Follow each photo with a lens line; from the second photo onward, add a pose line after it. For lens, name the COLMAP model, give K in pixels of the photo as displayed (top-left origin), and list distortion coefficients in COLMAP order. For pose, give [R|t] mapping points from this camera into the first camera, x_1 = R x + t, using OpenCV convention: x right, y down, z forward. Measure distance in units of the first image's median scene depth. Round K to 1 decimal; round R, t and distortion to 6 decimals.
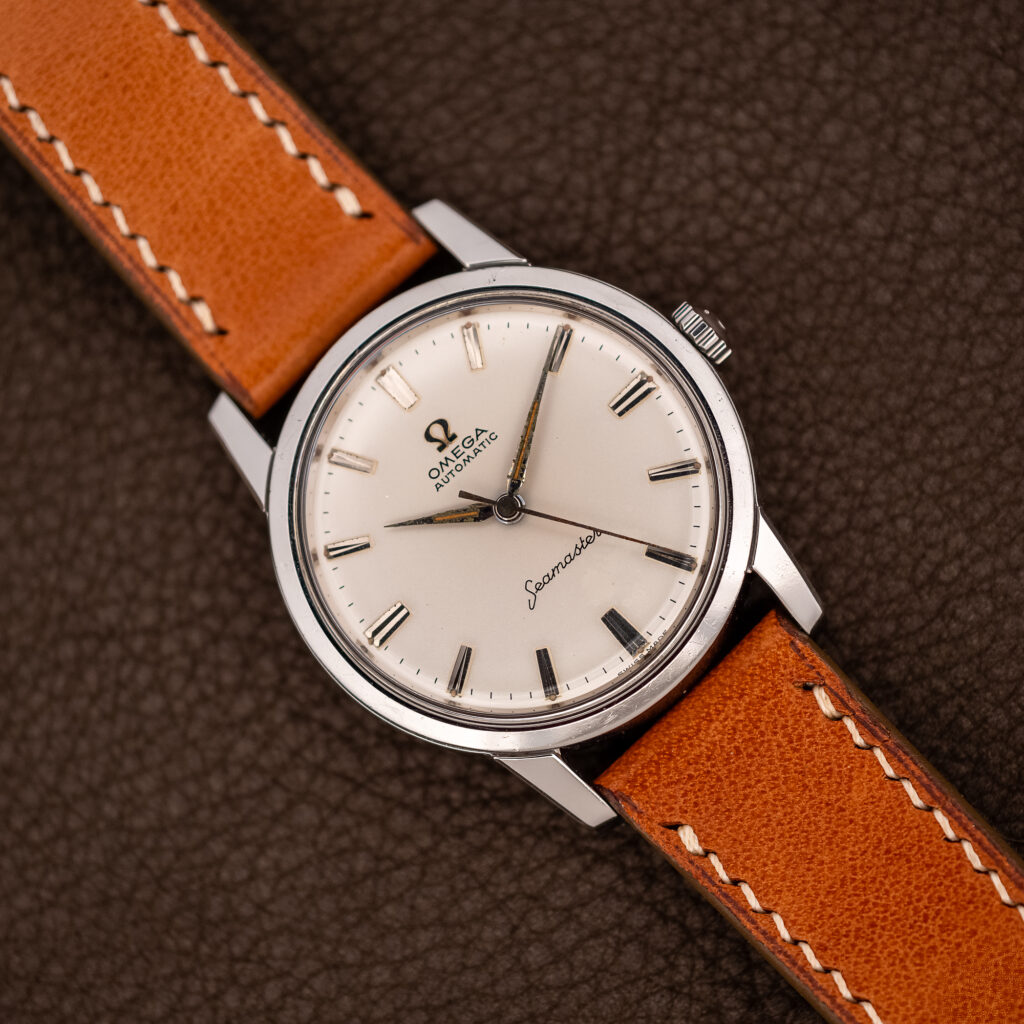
lens RADIAL K [[5916.1, 0, 512.0], [0, 5916.1, 512.0], [0, 0, 1]] dist [-0.309037, 7.699202]
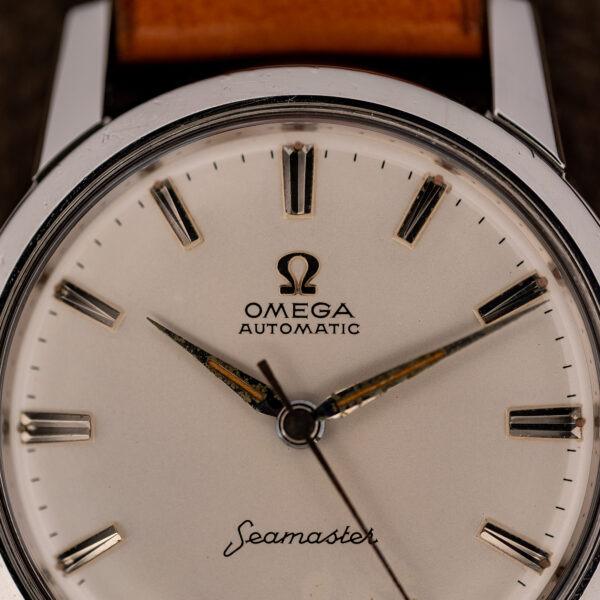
lens RADIAL K [[3146.0, 0, 300.0], [0, 3146.0, 300.0], [0, 0, 1]] dist [-0.209772, -1.779727]
pose [[0.740372, 0.669494, 0.060218, -0.031811], [-0.672044, 0.735318, 0.087546, -0.042721], [0.014332, -0.105286, 0.994339, 0.639962]]
